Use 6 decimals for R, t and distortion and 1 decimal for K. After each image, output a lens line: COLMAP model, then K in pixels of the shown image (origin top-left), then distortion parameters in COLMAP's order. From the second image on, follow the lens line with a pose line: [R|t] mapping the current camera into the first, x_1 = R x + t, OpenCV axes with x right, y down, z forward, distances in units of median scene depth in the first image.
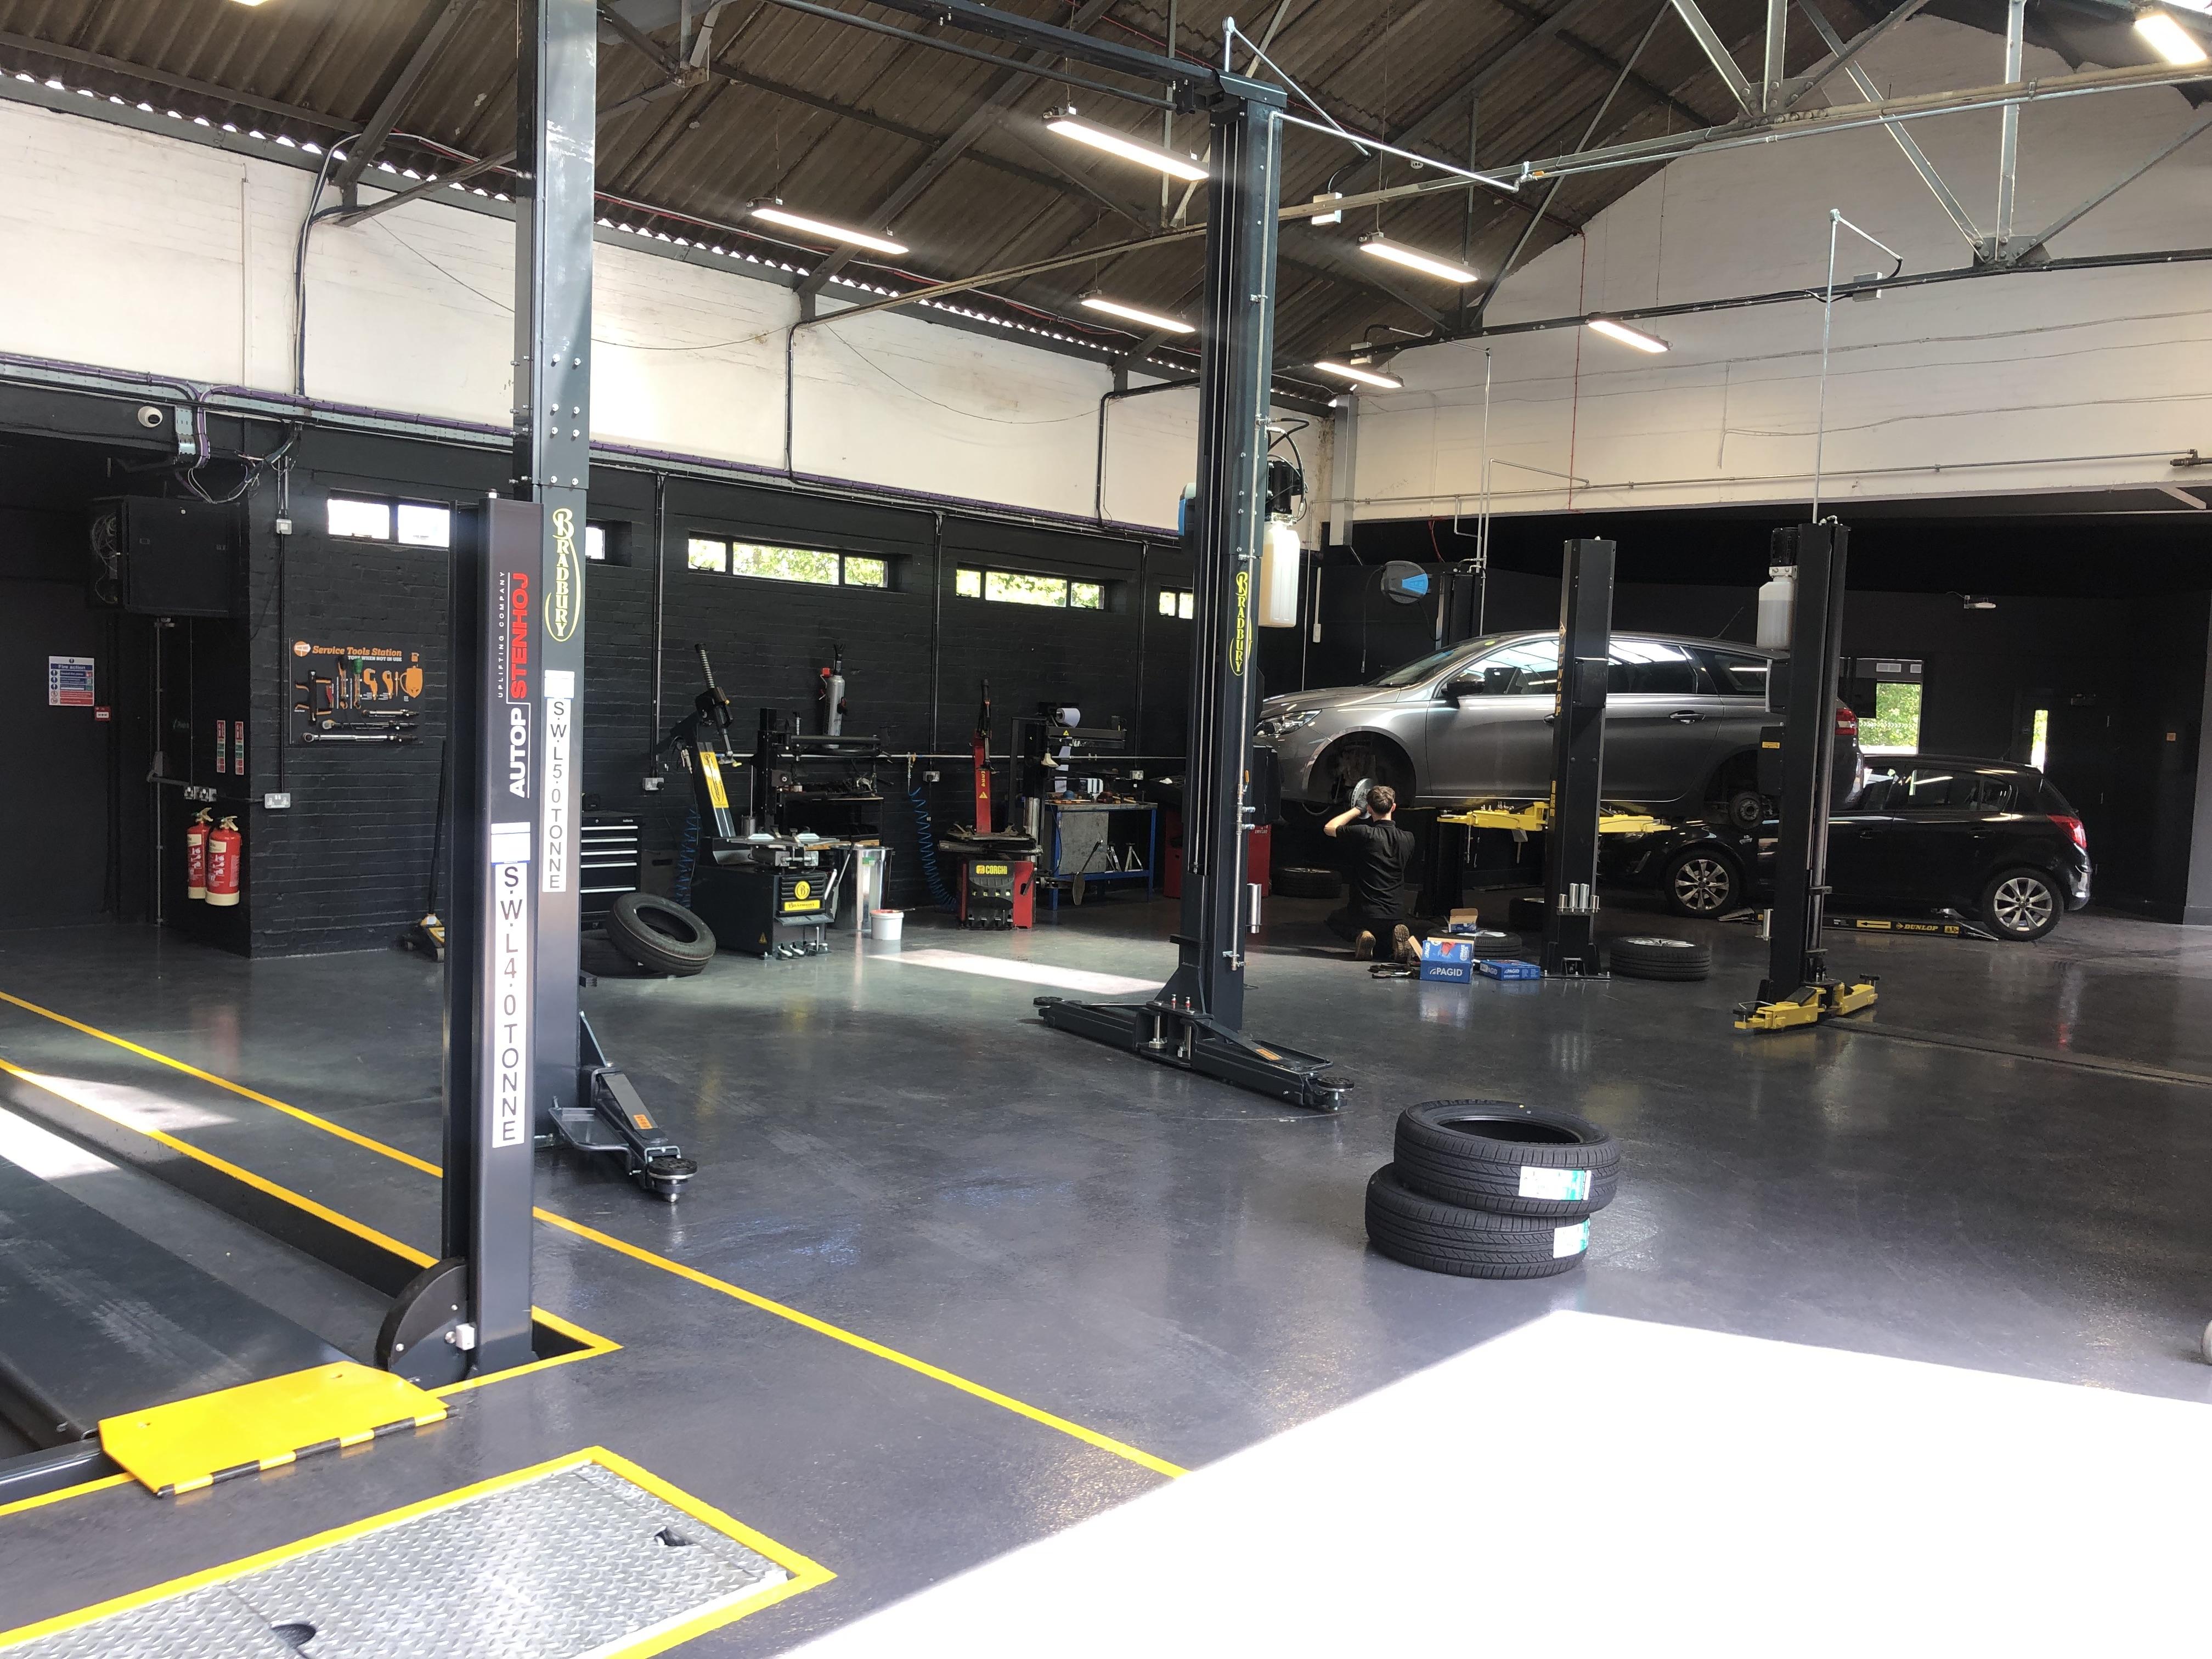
lens RADIAL K [[1776.2, 0, 1111.9], [0, 1776.2, 839.7], [0, 0, 1]] dist [0.008141, -0.022142]
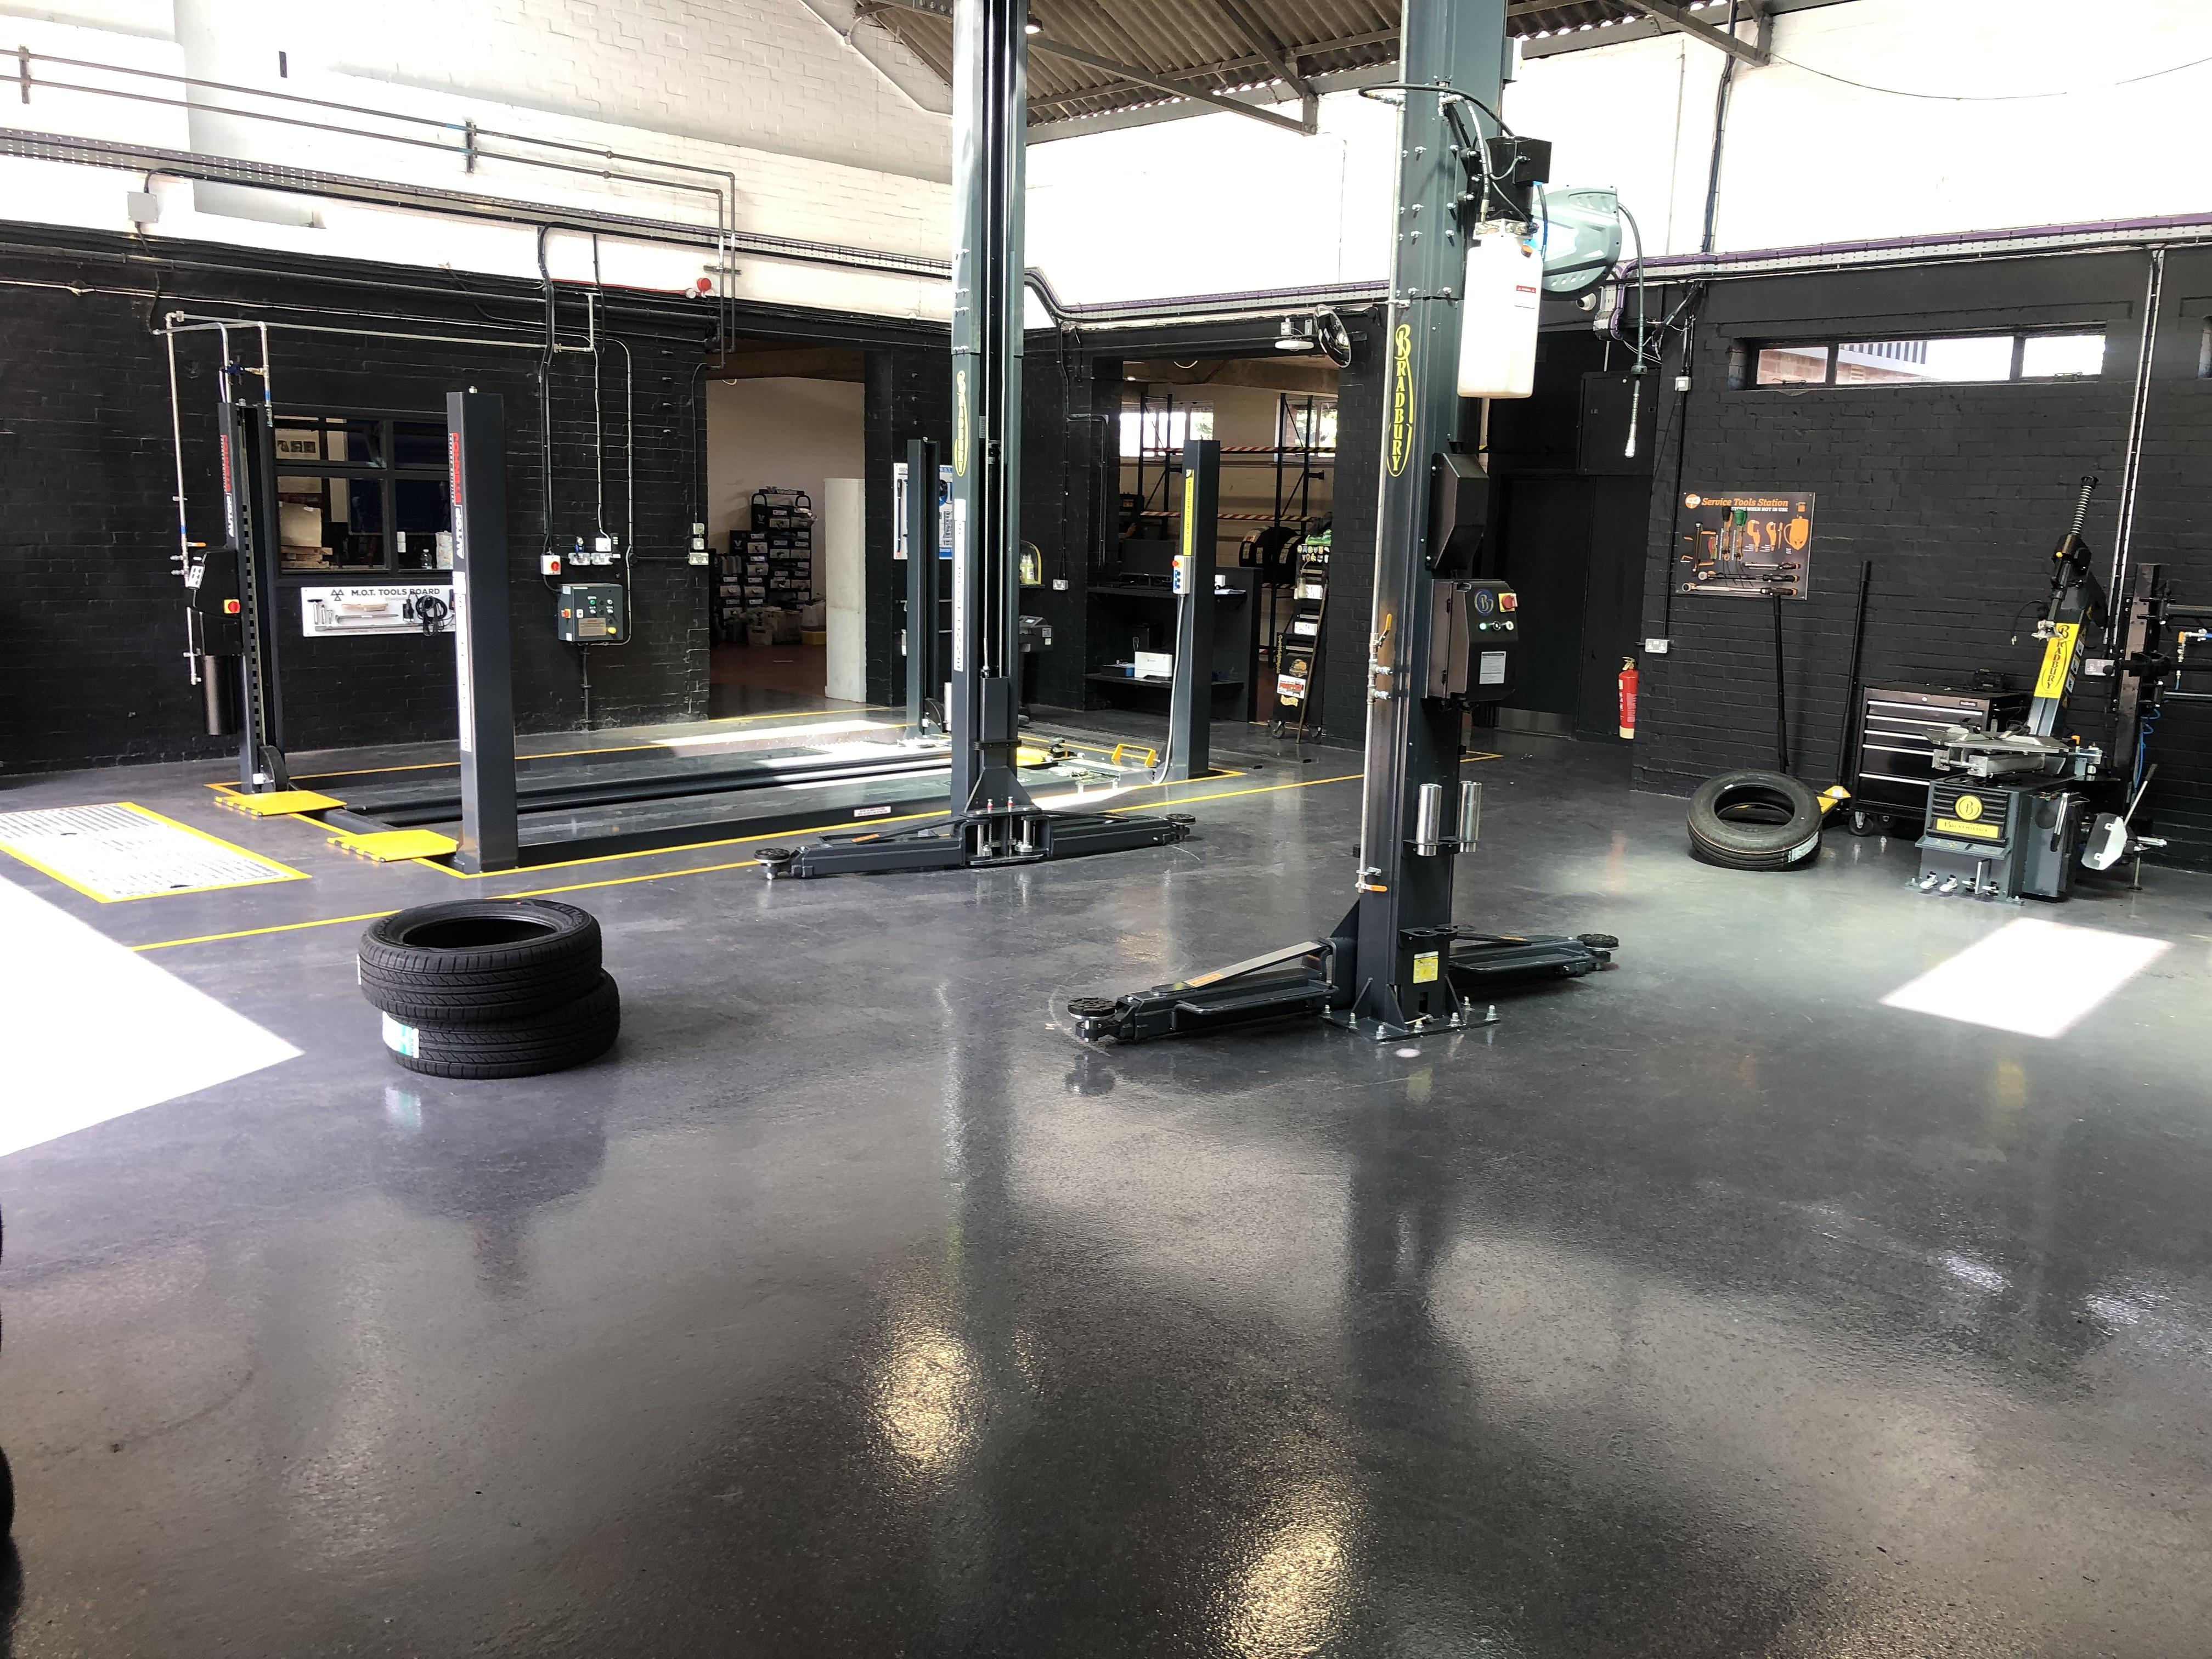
lens RADIAL K [[1776.2, 0, 1095.0], [0, 1776.2, 784.2], [0, 0, 1]] dist [0.008141, -0.022142]
pose [[-0.040045, 0.118728, -0.992119, 0.664506], [-0.103046, 0.987130, 0.122291, -0.039398], [0.993870, 0.107131, -0.027295, 0.773103]]
